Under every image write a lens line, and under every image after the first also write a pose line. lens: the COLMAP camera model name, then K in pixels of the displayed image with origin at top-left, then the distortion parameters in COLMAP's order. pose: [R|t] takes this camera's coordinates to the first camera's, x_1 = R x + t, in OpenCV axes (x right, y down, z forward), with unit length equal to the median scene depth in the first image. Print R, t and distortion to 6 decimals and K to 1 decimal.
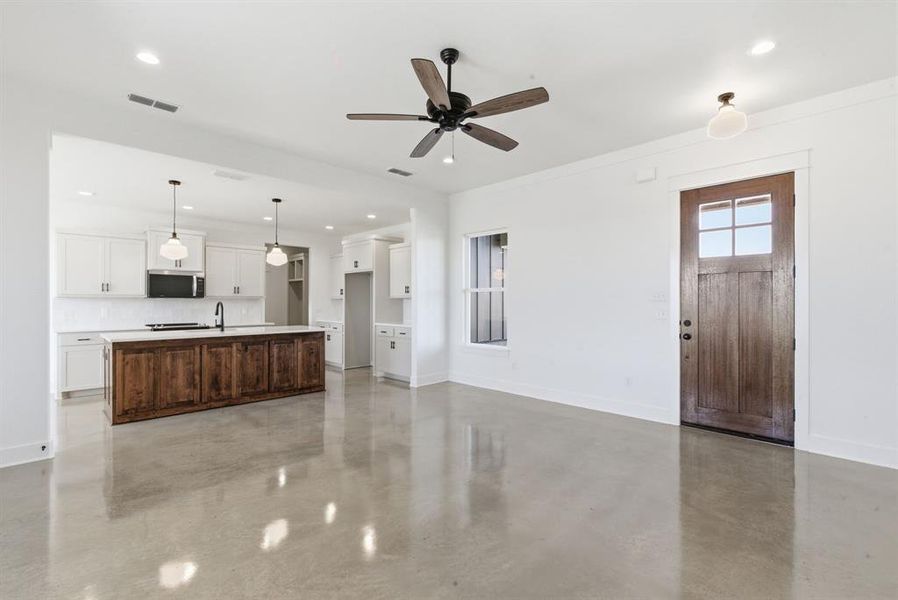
lens RADIAL K [[421.3, 0, 443.8], [0, 421.3, 301.8], [0, 0, 1]] dist [-0.002172, -0.000055]
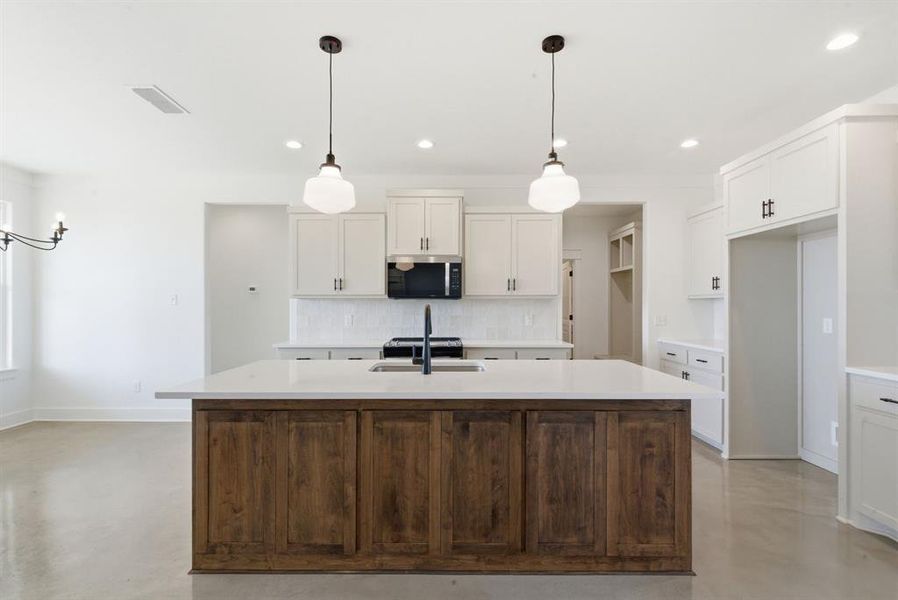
lens RADIAL K [[421.3, 0, 443.8], [0, 421.3, 301.8], [0, 0, 1]] dist [-0.002172, -0.000055]
pose [[0.726573, -0.005817, -0.687064, -0.211445], [0.001223, 0.999974, -0.007172, 0.000048], [0.687088, 0.004371, 0.726561, 0.676155]]
